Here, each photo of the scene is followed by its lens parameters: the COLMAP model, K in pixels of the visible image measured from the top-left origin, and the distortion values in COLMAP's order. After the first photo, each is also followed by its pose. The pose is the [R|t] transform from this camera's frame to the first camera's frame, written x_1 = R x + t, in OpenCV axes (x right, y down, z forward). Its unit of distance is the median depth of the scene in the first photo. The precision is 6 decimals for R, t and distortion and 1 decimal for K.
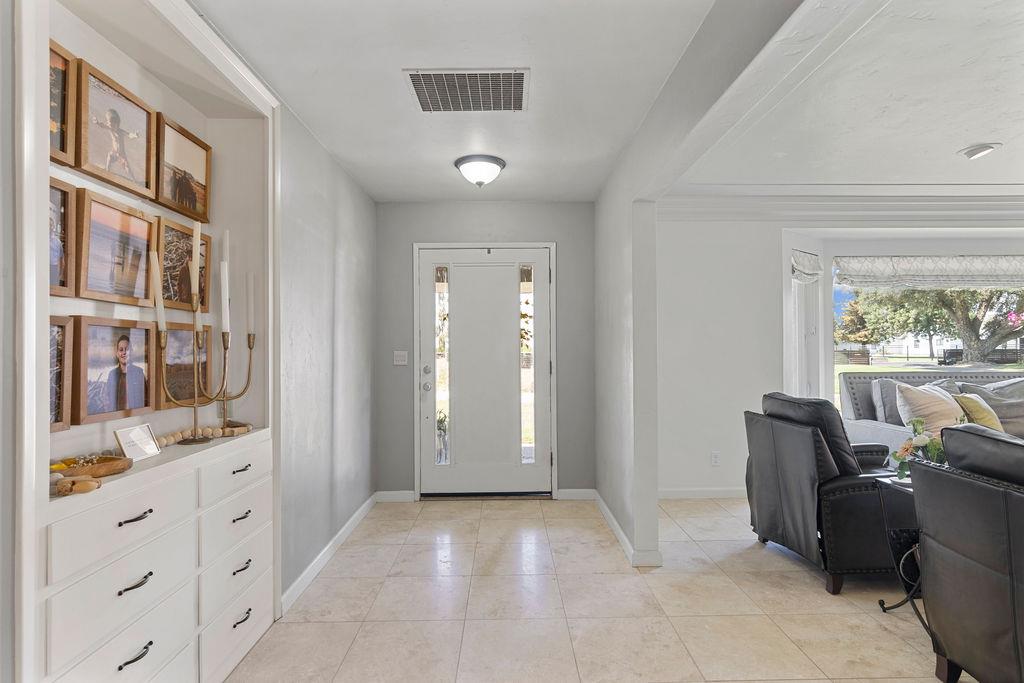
lens RADIAL K [[515.9, 0, 481.9], [0, 515.9, 343.7], [0, 0, 1]] dist [-0.001664, 0.001790]
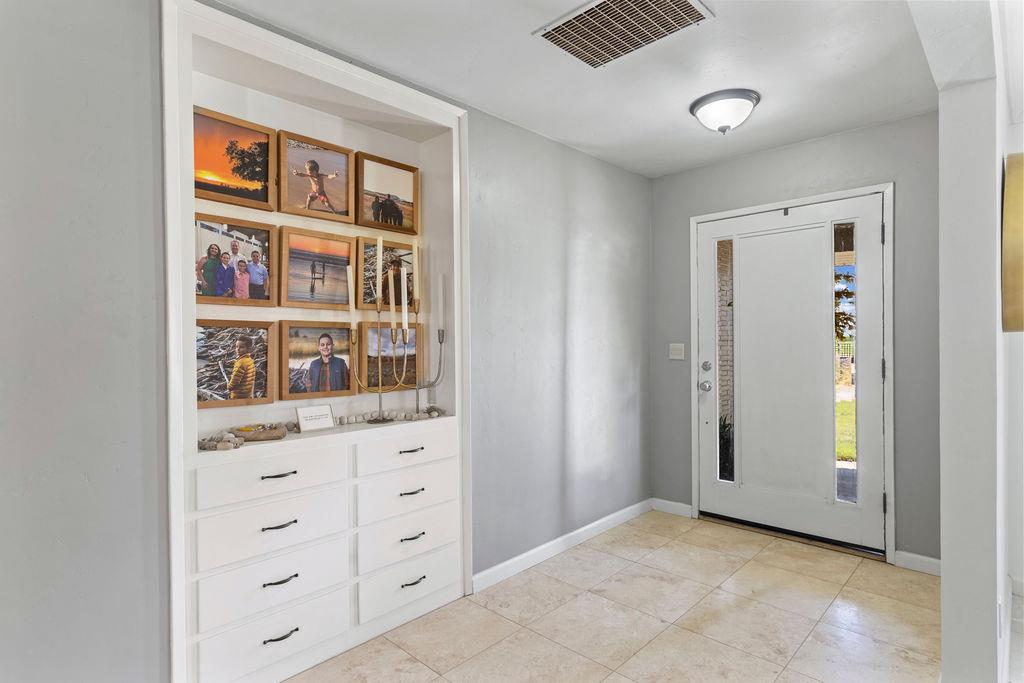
lens RADIAL K [[515.9, 0, 505.5], [0, 515.9, 342.1], [0, 0, 1]] dist [-0.001664, 0.001790]
pose [[0.730027, 0.001692, -0.683416, 0.401236], [0.011070, 0.999836, 0.014300, -0.006701], [0.683328, -0.018005, 0.729889, 0.284163]]
